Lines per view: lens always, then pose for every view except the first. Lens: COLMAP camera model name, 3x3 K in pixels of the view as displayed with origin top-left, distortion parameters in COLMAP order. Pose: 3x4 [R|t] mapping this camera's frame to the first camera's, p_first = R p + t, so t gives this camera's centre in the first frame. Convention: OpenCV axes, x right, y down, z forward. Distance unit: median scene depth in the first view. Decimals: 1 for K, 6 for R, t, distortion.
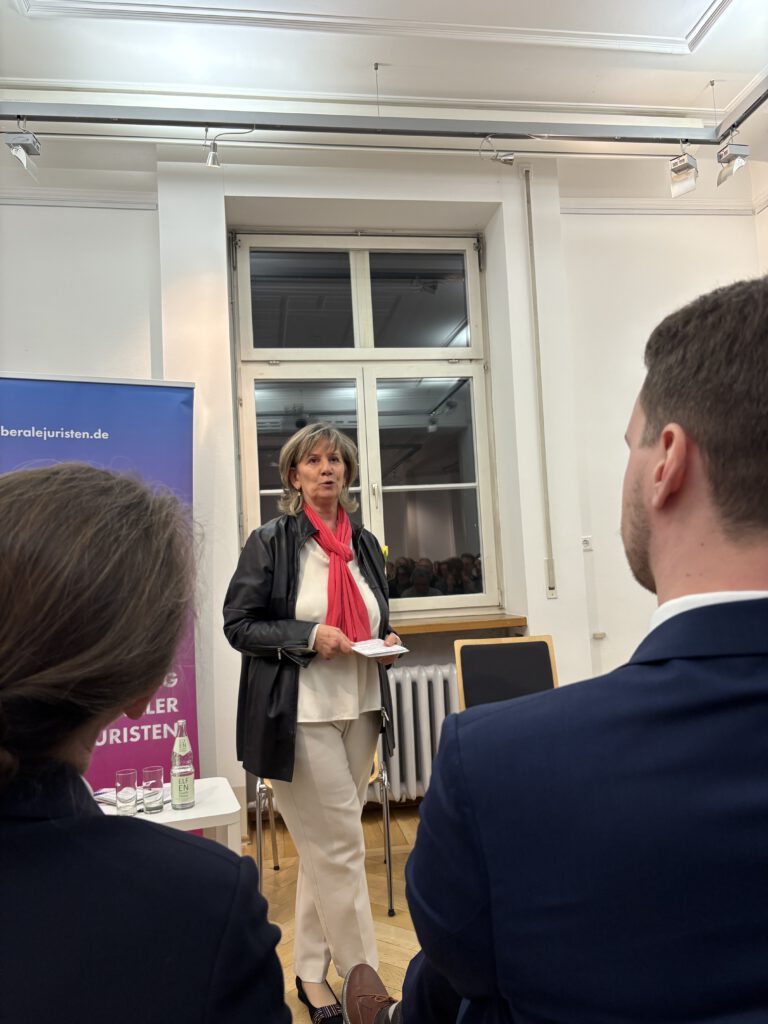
lens RADIAL K [[768.6, 0, 384.0], [0, 768.6, 512.0], [0, 0, 1]] dist [-0.010246, -0.002119]
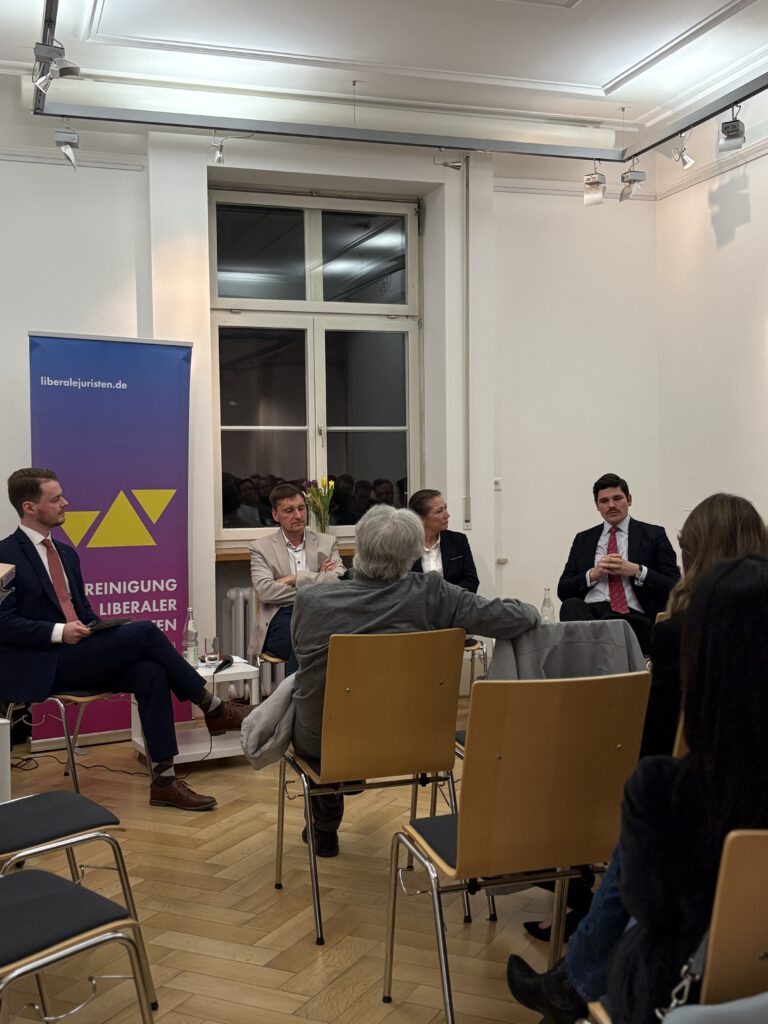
lens RADIAL K [[1132.8, 0, 384.0], [0, 1132.8, 512.0], [0, 0, 1]] dist [0.004657, -0.006829]
pose [[0.983333, 0.032991, 0.178797, -0.240589], [-0.051728, 0.993524, 0.101166, -0.091744], [-0.174301, -0.108729, 0.978671, -0.753543]]
